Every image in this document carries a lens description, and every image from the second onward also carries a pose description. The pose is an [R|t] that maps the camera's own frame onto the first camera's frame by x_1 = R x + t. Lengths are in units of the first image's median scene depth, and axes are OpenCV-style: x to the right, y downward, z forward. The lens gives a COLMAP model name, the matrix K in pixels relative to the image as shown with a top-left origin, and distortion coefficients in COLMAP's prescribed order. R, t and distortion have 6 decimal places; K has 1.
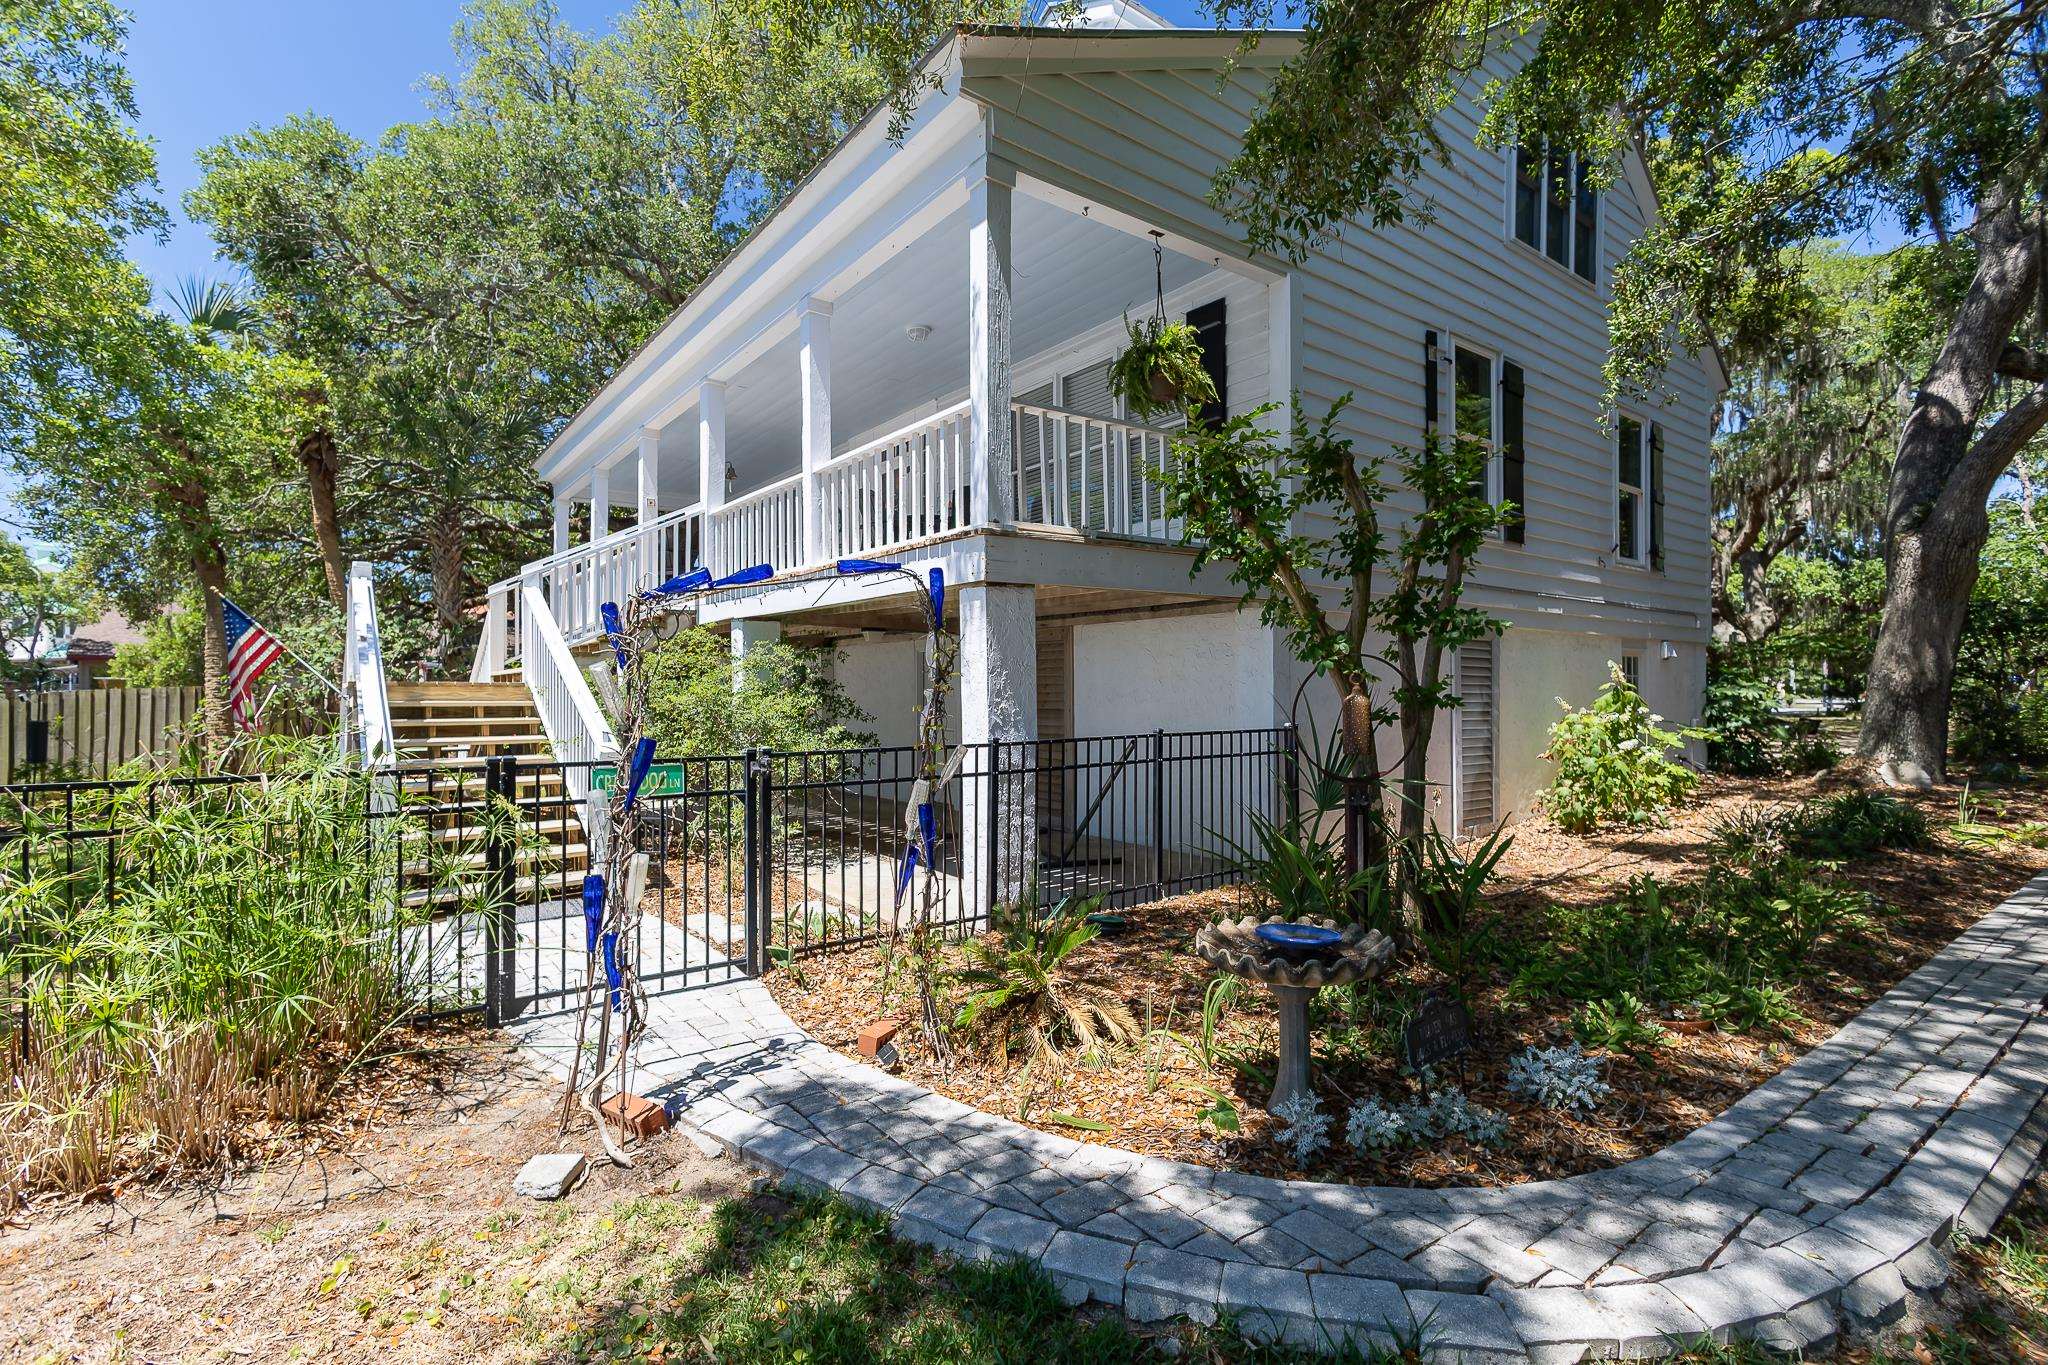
lens RADIAL K [[944.1, 0, 1015.7], [0, 944.1, 683.0], [0, 0, 1]] dist [-0.000431, -0.000274]
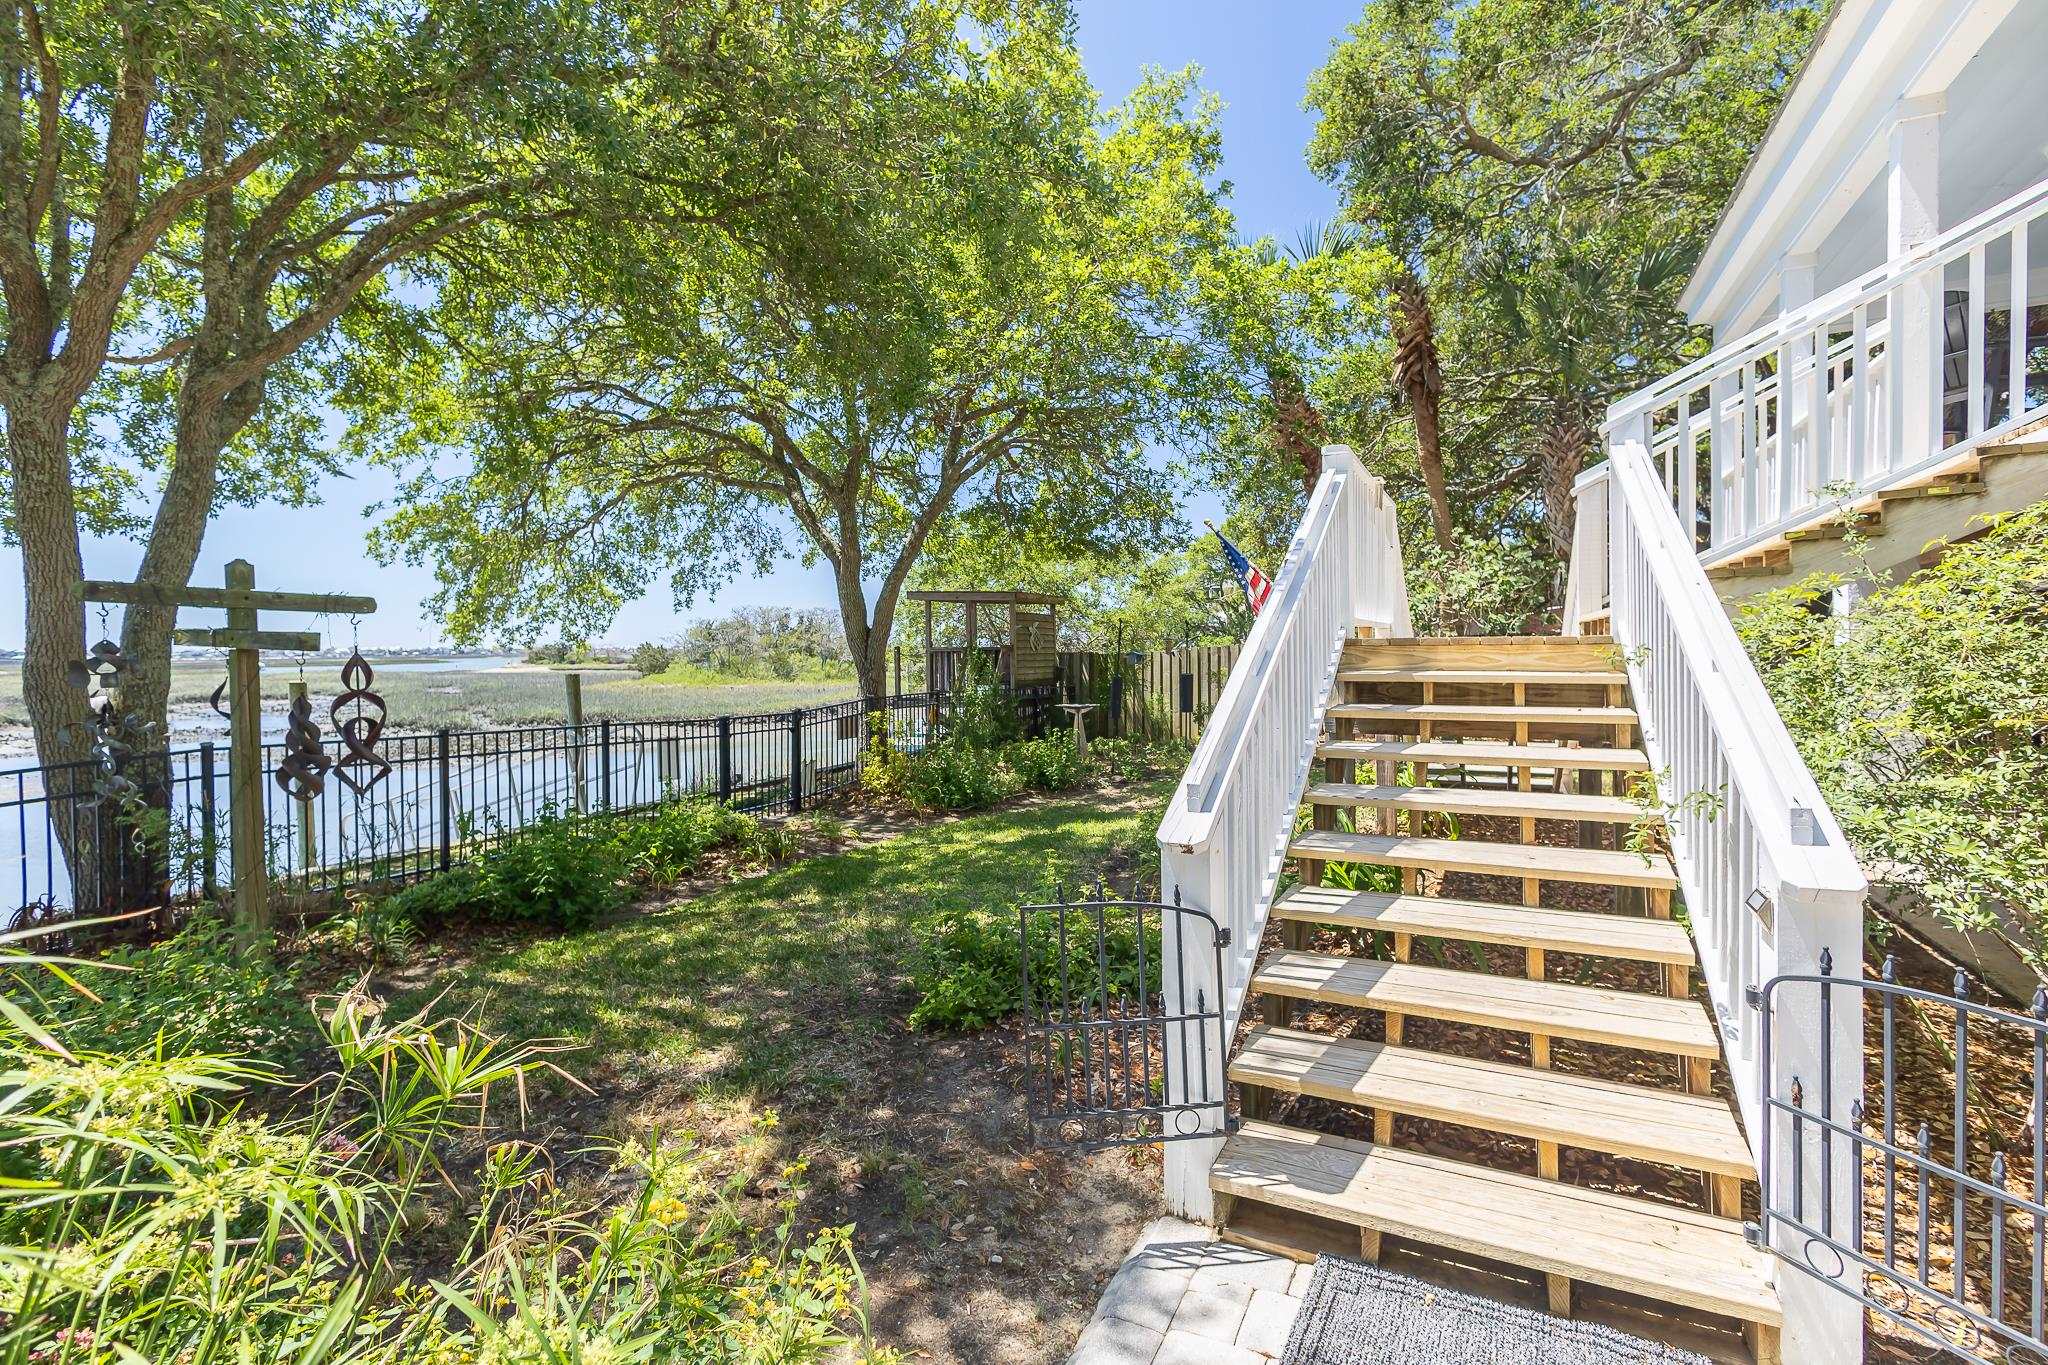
lens RADIAL K [[950.6, 0, 1036.2], [0, 950.6, 646.9], [0, 0, 1]] dist [0.000240, -0.000019]
pose [[0.463135, 0.004955, -0.886274, -0.221487], [0.014391, 0.999810, 0.013110, -0.006227], [0.886171, -0.018826, 0.462976, 0.510886]]
